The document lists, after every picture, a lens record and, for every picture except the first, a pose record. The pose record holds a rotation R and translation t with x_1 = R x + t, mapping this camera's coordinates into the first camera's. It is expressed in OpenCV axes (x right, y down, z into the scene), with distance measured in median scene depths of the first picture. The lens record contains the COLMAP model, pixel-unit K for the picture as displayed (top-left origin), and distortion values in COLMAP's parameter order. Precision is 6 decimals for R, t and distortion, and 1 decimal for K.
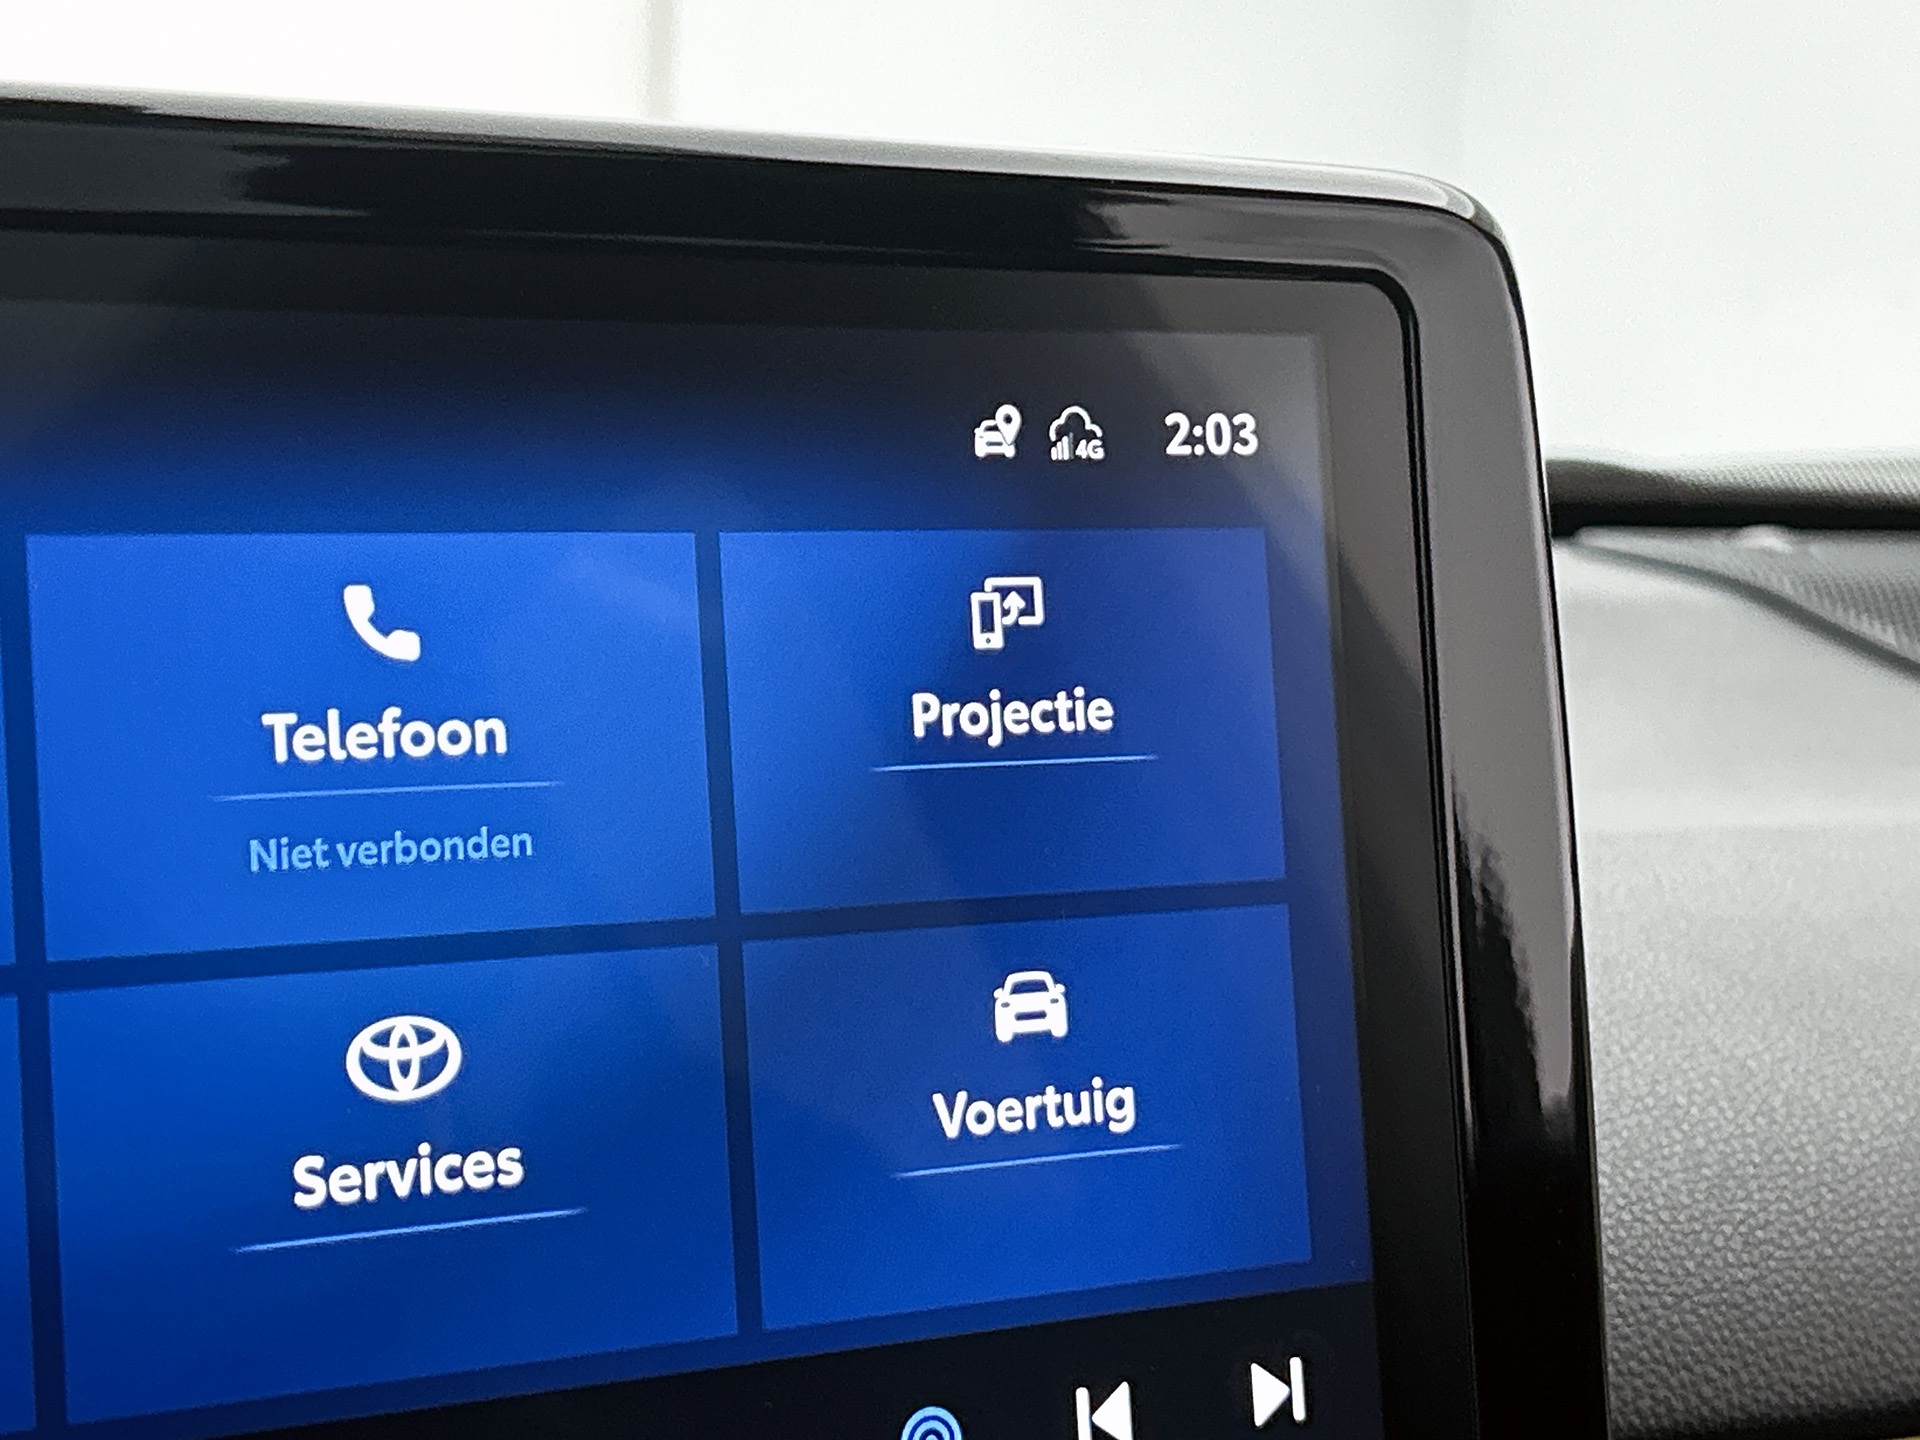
lens RADIAL K [[3579.9, 0, 1017.1], [0, 3579.9, 664.2], [0, 0, 1]] dist [0.056382, 0.000000]
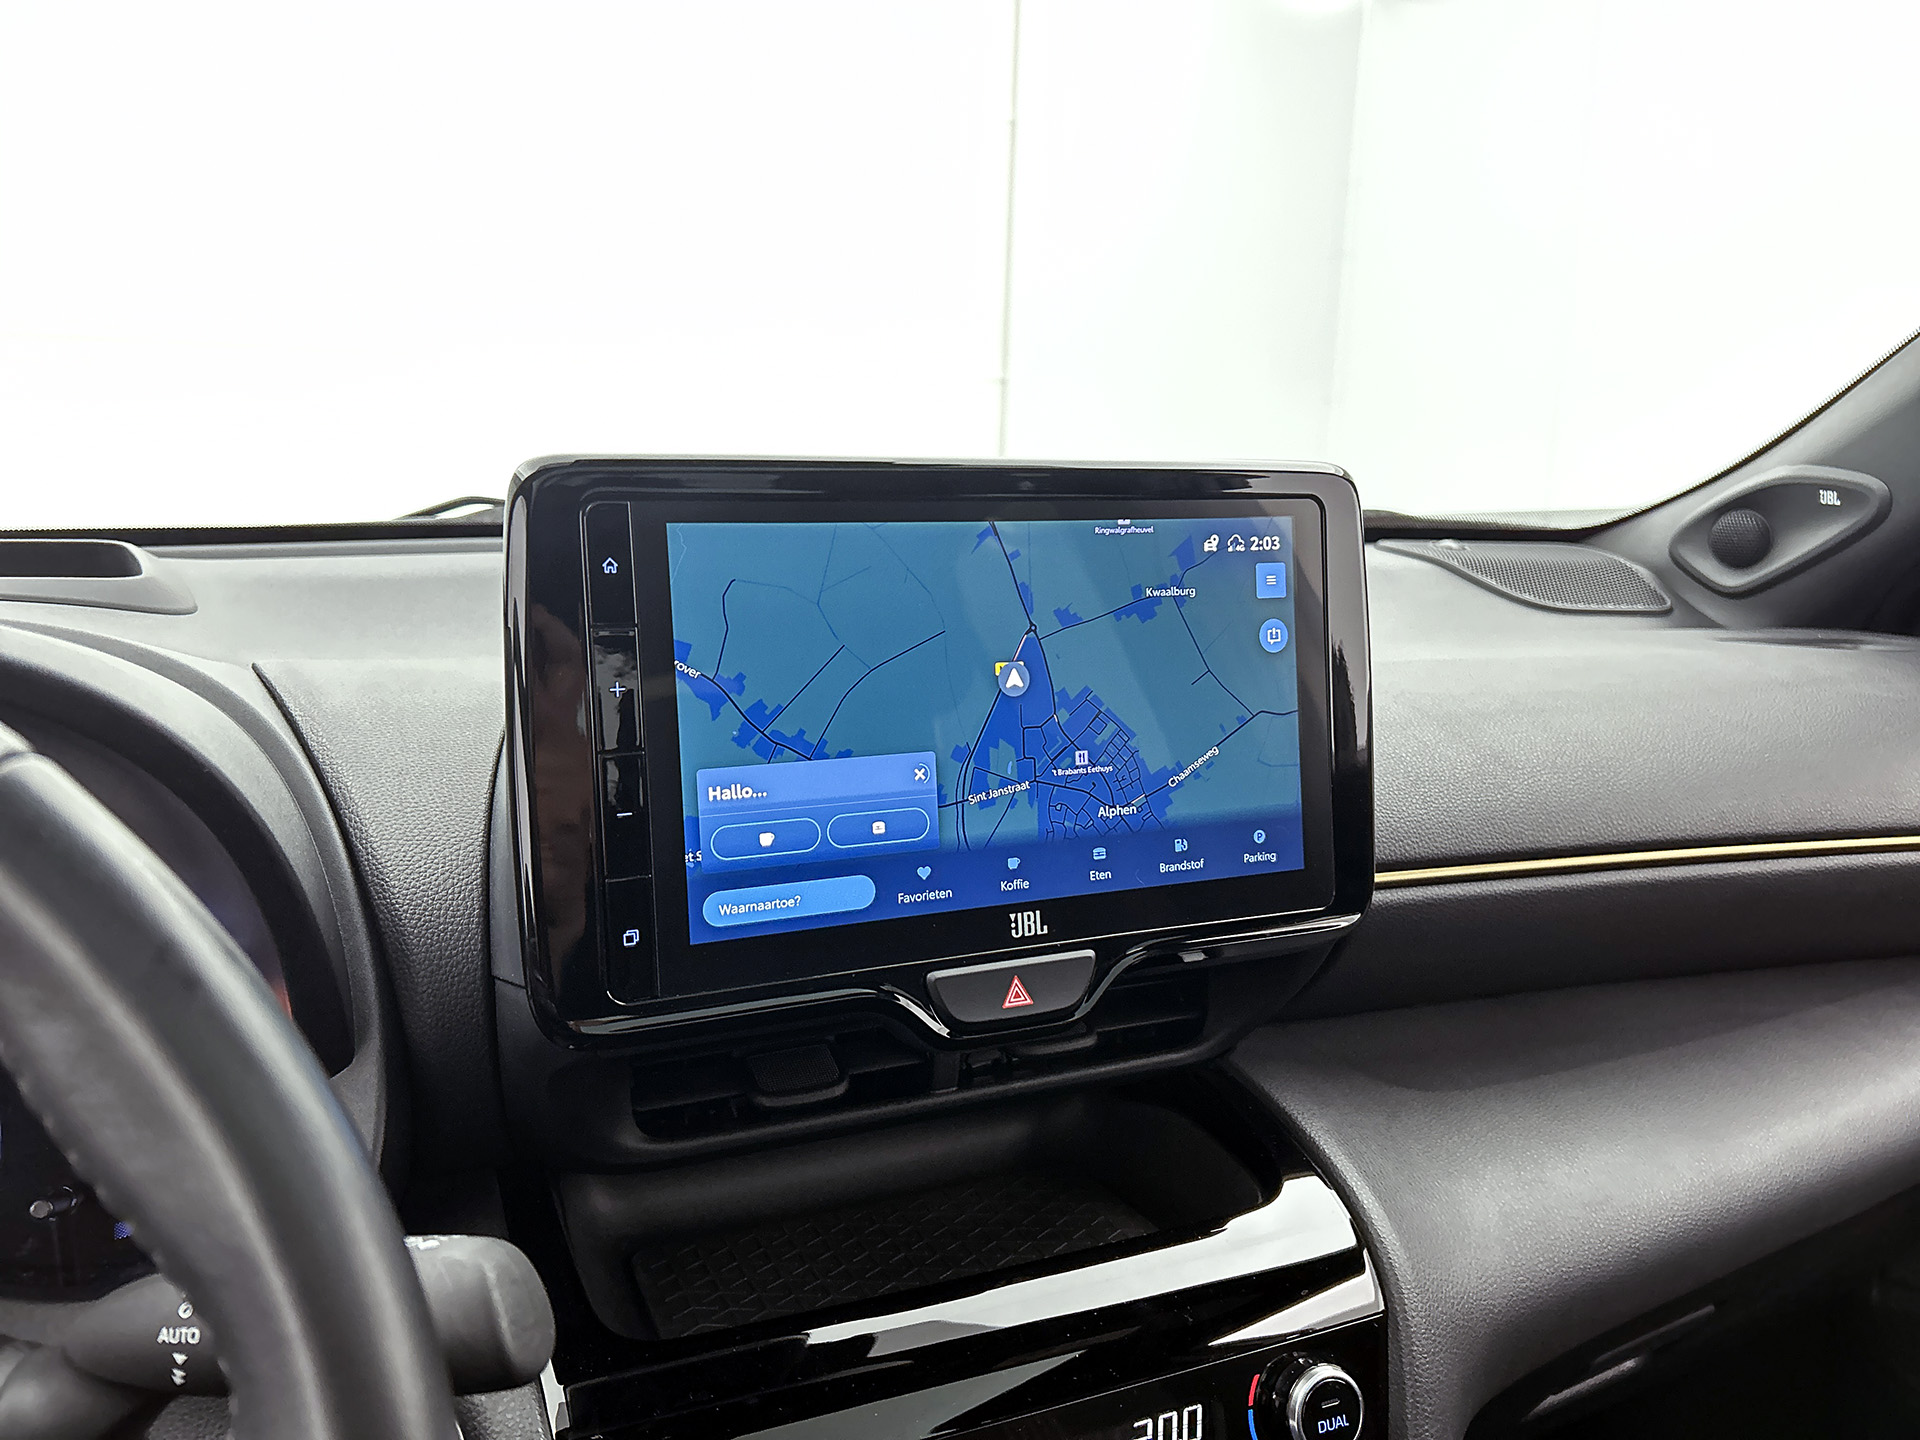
lens RADIAL K [[1468.0, 0, 971.8], [0, 1468.0, 718.1], [0, 0, 1]] dist [0.062593, -0.079185]
pose [[0.993957, 0.019240, -0.108067, -0.056895], [-0.007642, 0.994260, 0.106721, -0.054331], [0.109500, -0.105250, 0.988399, -0.354818]]
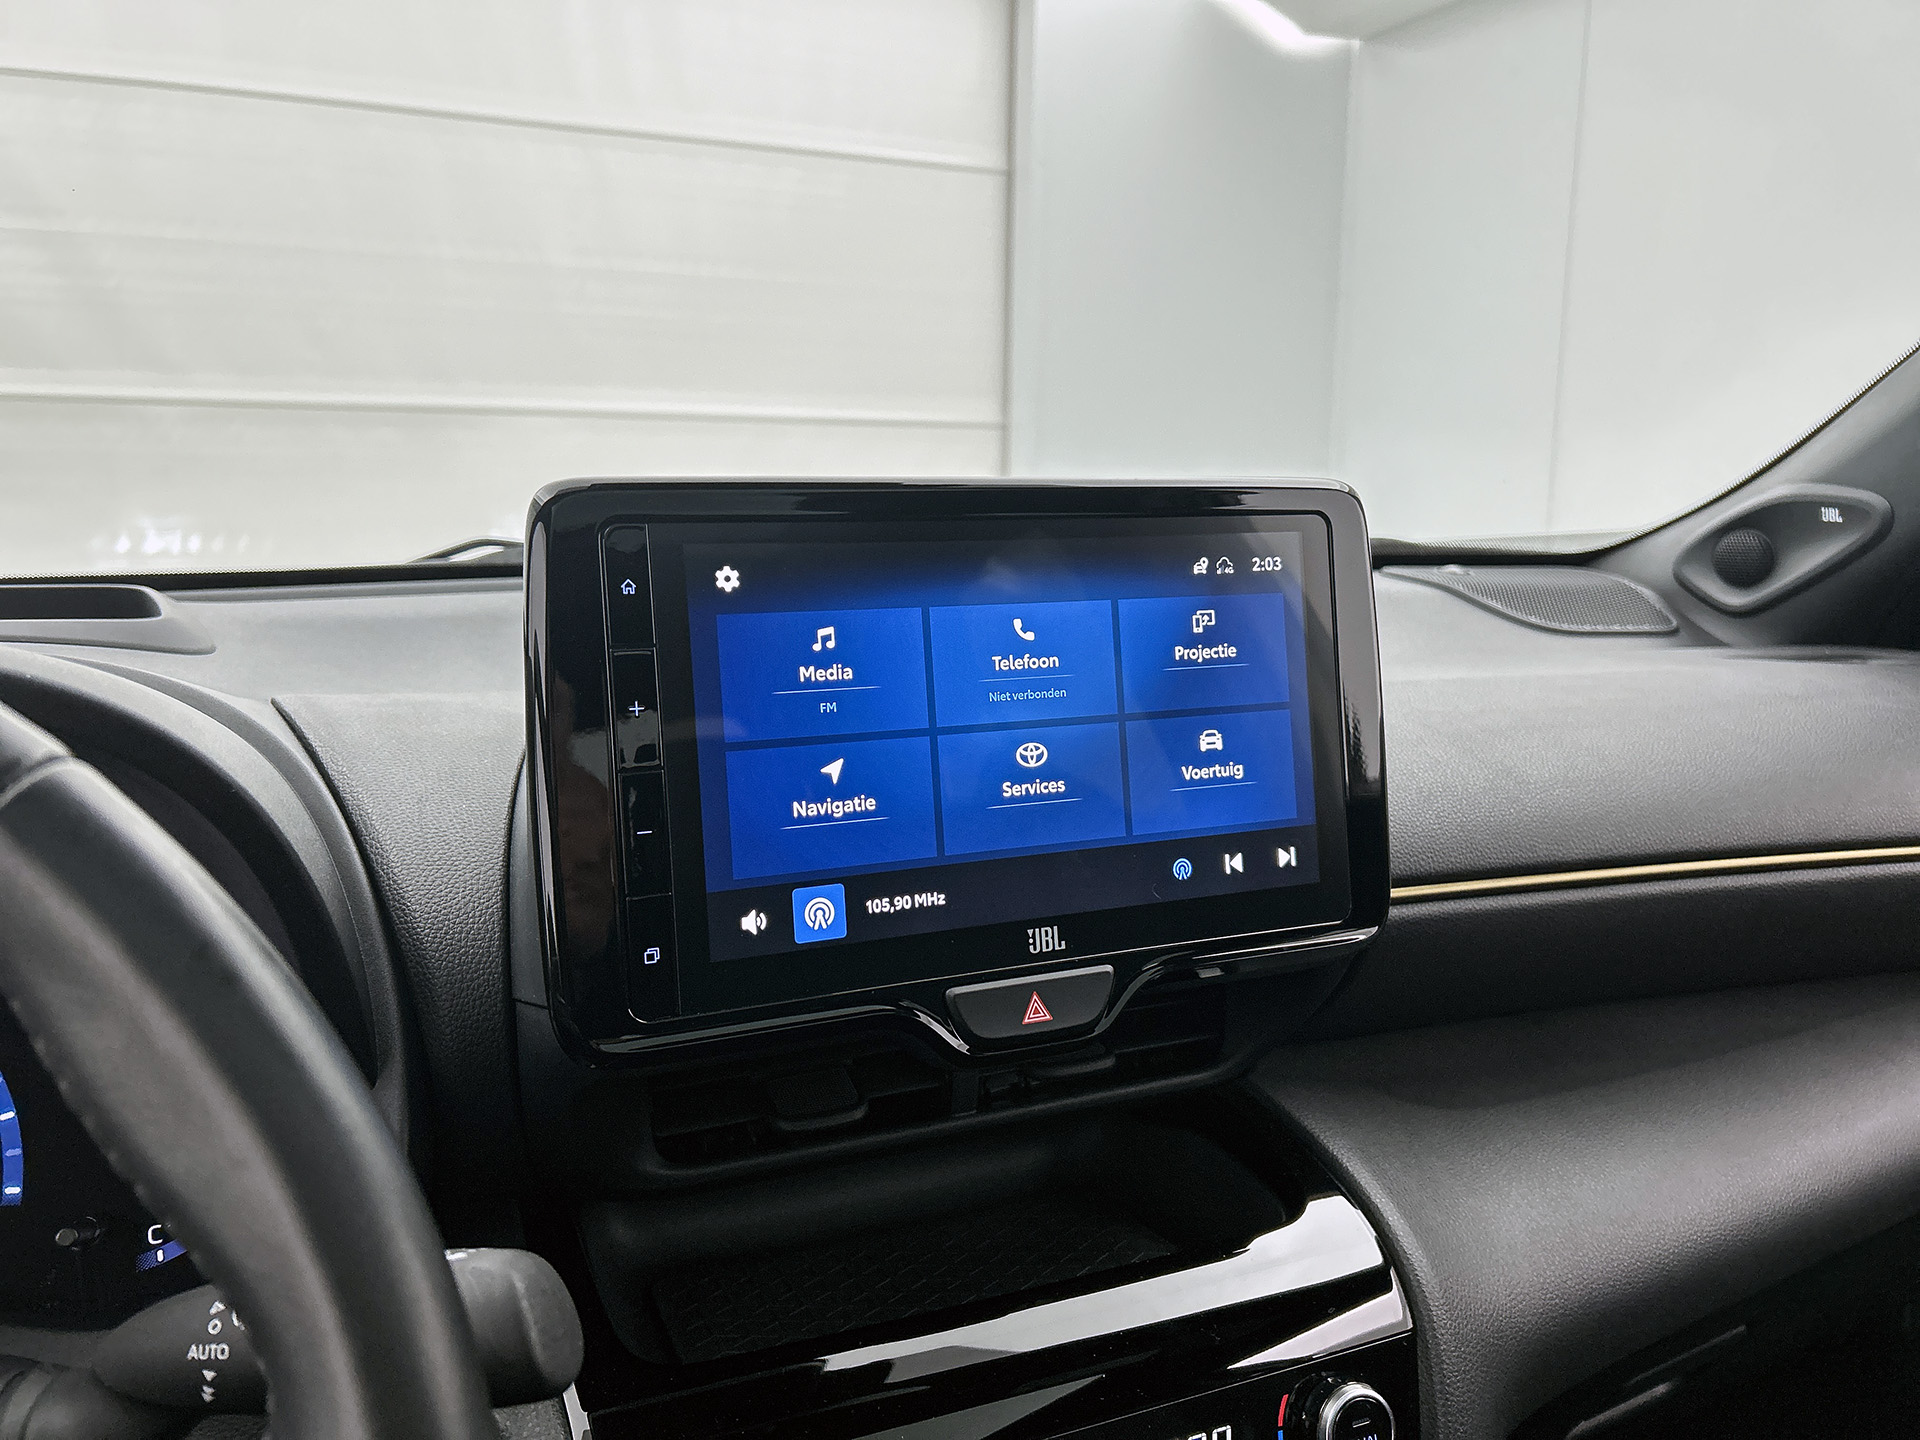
lens RADIAL K [[1468.0, 0, 967.3], [0, 1468.0, 709.7], [0, 0, 1]] dist [0.062593, -0.079185]
pose [[0.993380, -0.001822, -0.114859, -0.063619], [0.009971, 0.997468, 0.070417, -0.030674], [0.114440, -0.071096, 0.990883, -0.367578]]
